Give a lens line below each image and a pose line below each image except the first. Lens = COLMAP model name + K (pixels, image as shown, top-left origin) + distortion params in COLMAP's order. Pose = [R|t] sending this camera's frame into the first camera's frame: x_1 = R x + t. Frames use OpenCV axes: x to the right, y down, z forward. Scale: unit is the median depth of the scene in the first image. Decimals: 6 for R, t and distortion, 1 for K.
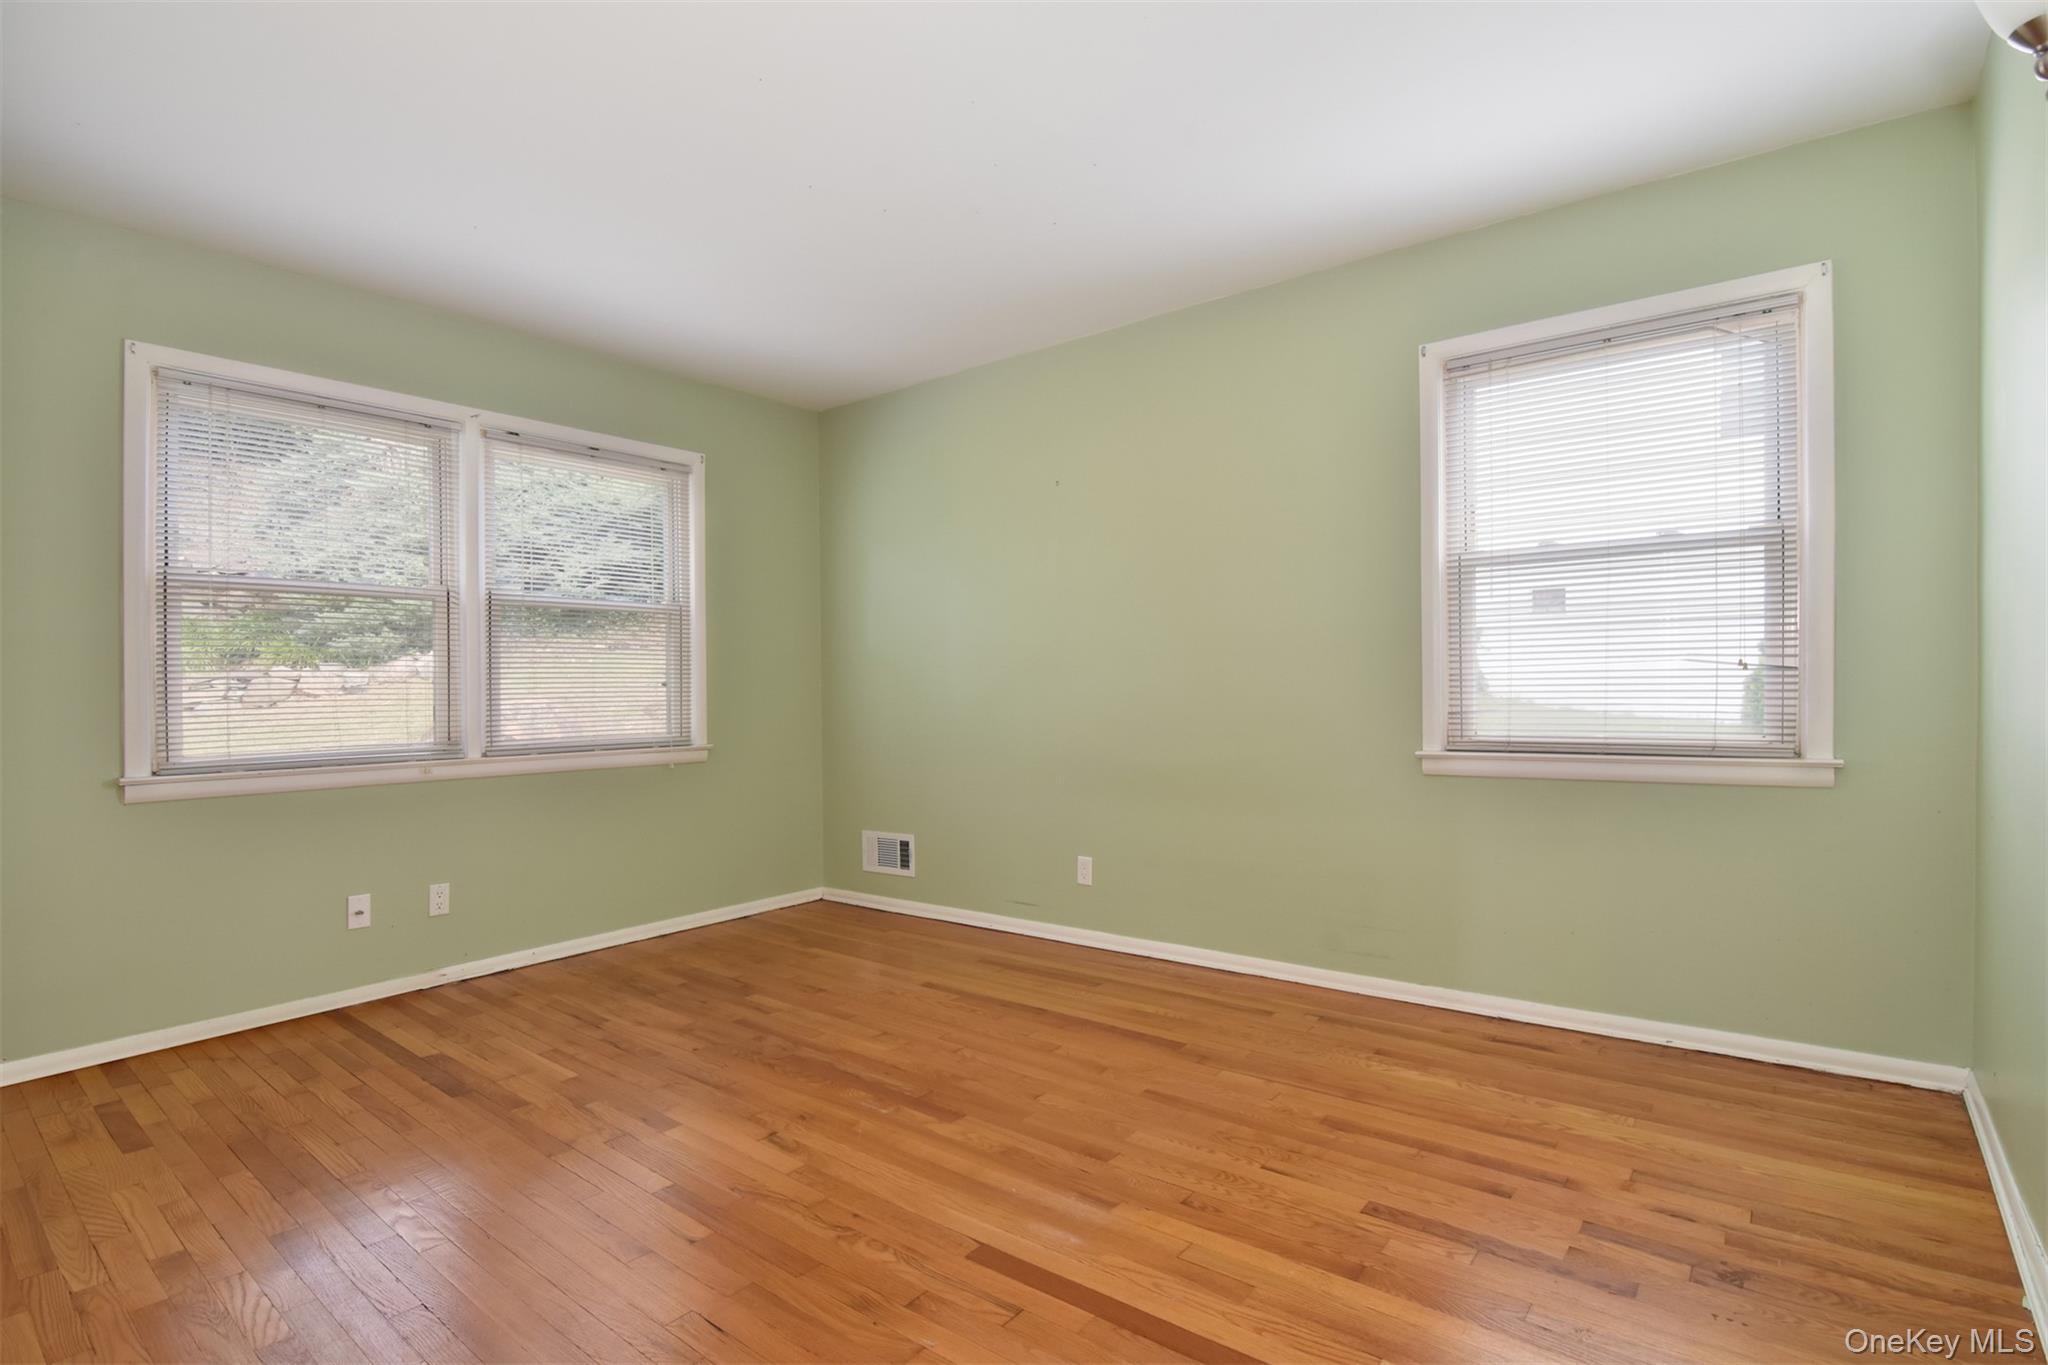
lens RADIAL K [[1012.1, 0, 1011.4], [0, 1012.1, 688.4], [0, 0, 1]] dist [-0.003441, -0.000578]
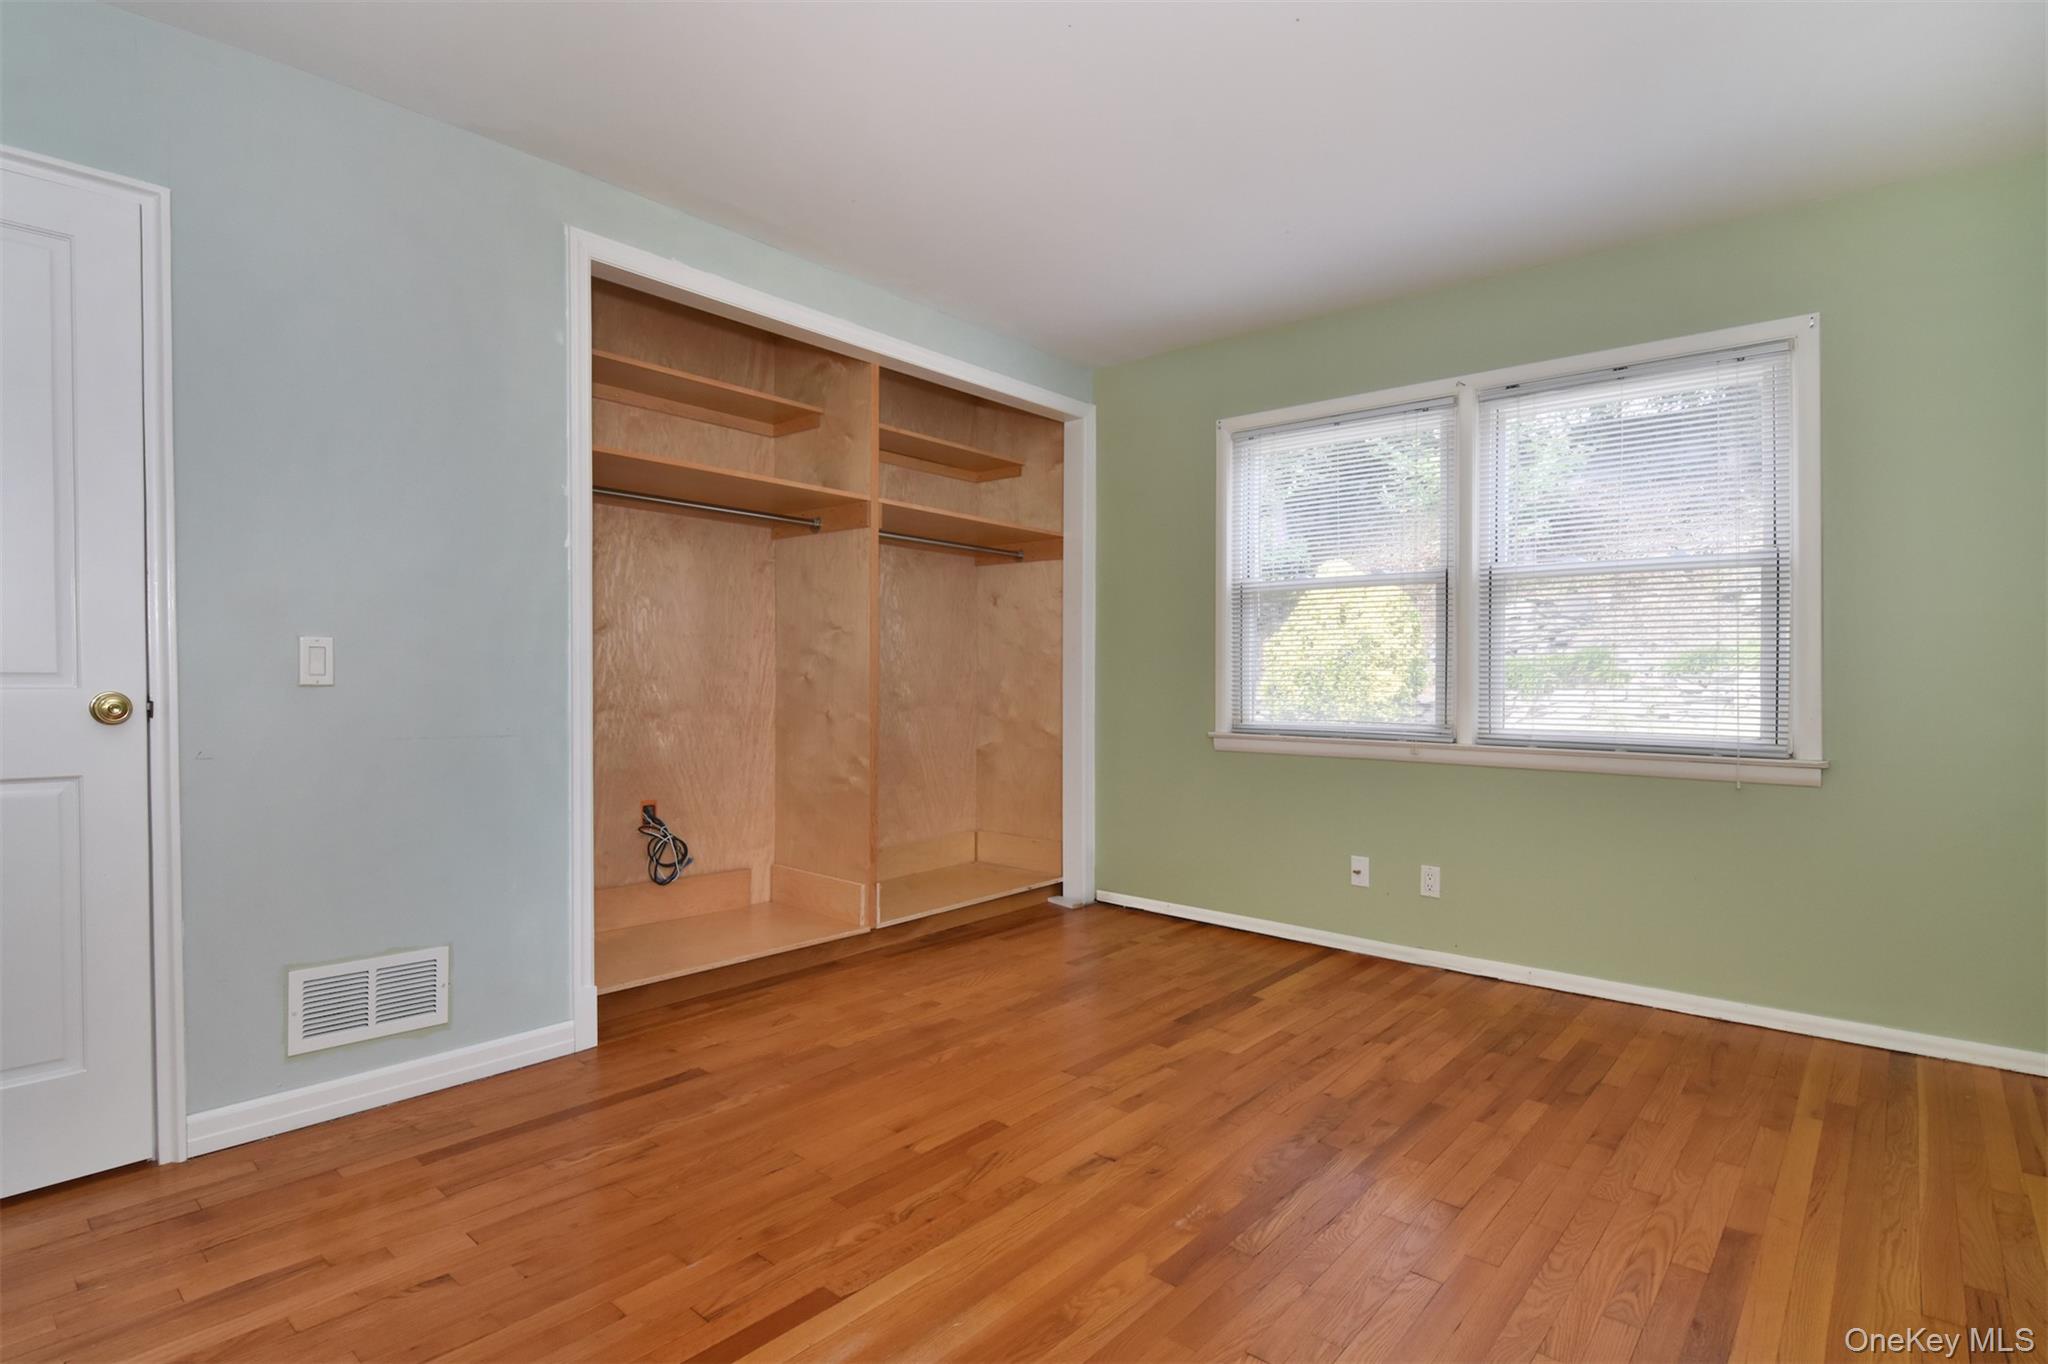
lens RADIAL K [[1012.1, 0, 1011.4], [0, 1012.1, 687.9], [0, 0, 1]] dist [-0.003441, -0.000578]
pose [[-0.040872, 0.026441, -0.998814, 0.504381], [-0.002690, 0.999643, 0.026573, -0.009013], [0.999161, 0.003773, -0.040787, 0.707139]]
